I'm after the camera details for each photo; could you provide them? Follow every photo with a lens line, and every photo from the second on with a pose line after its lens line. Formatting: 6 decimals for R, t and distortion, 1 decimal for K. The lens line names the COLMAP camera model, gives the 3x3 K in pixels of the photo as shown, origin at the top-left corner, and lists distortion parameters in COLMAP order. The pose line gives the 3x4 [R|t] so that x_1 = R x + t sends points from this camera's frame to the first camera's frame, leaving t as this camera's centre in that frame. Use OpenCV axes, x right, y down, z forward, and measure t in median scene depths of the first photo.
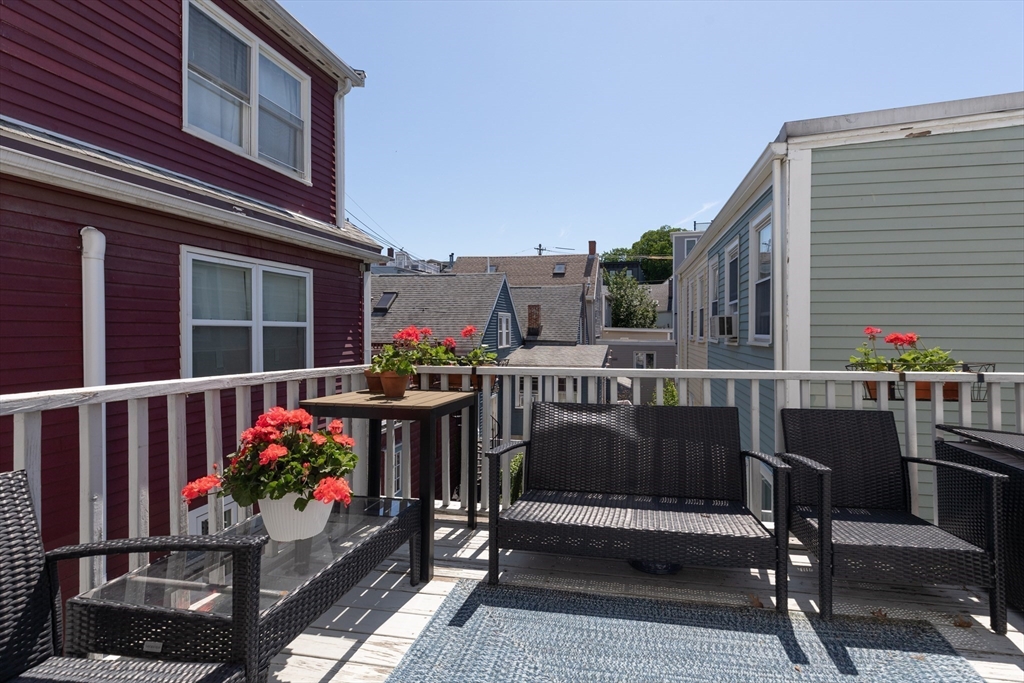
lens RADIAL K [[481.3, 0, 555.7], [0, 481.3, 335.6], [0, 0, 1]] dist [0.002177, 0.000236]
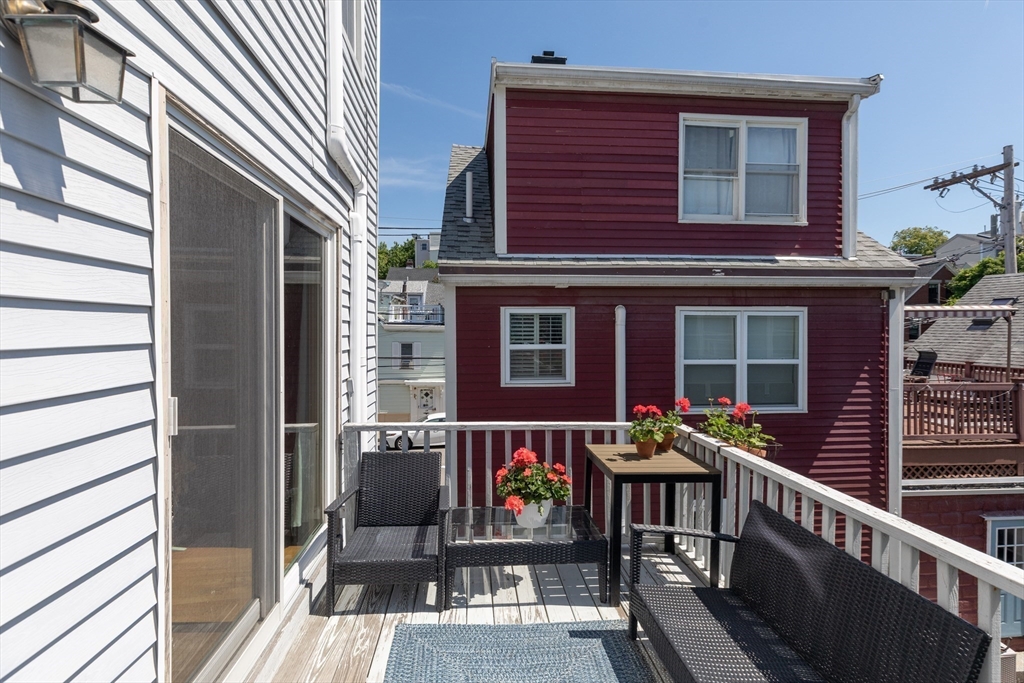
lens RADIAL K [[480.3, 0, 511.8], [0, 480.3, 339.9], [0, 0, 1]] dist [0.004305, 0.000265]
pose [[0.250856, 0.012845, -0.967939, 0.343685], [-0.007018, 0.999910, 0.011450, -0.081941], [0.967999, 0.003921, 0.250923, 0.156889]]
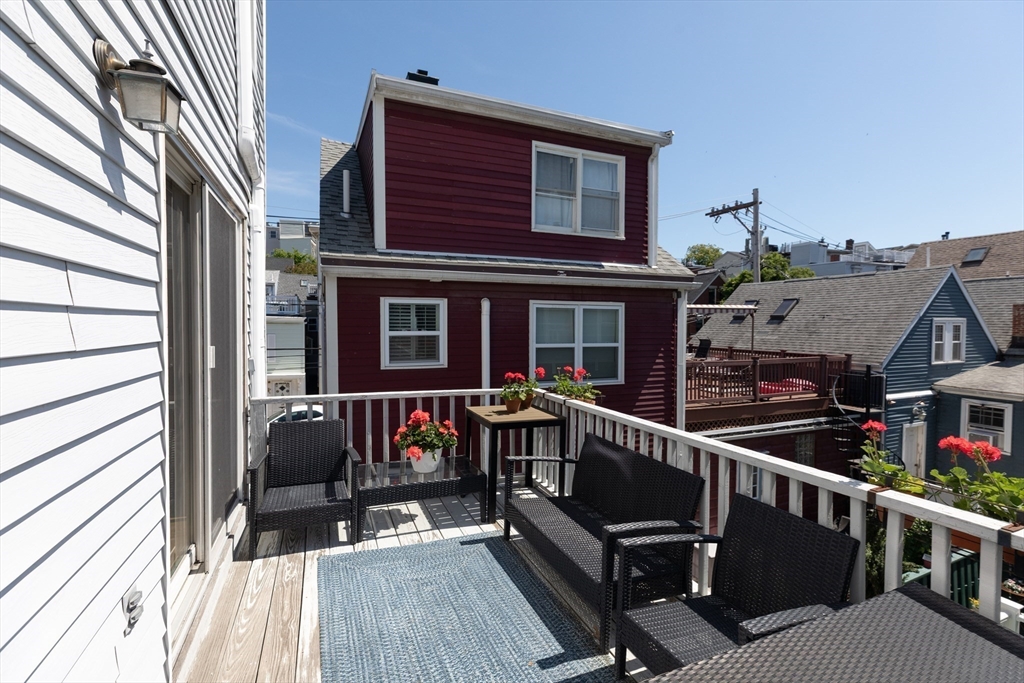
lens RADIAL K [[458.2, 0, 512.0], [0, 458.2, 341.5], [0, 0, 1]] dist [0.003048, 0.000159]
pose [[0.529196, 0.027685, -0.848048, 0.430044], [-0.009382, 0.999597, 0.026778, -0.067300], [0.848448, -0.006215, 0.529242, 0.080148]]
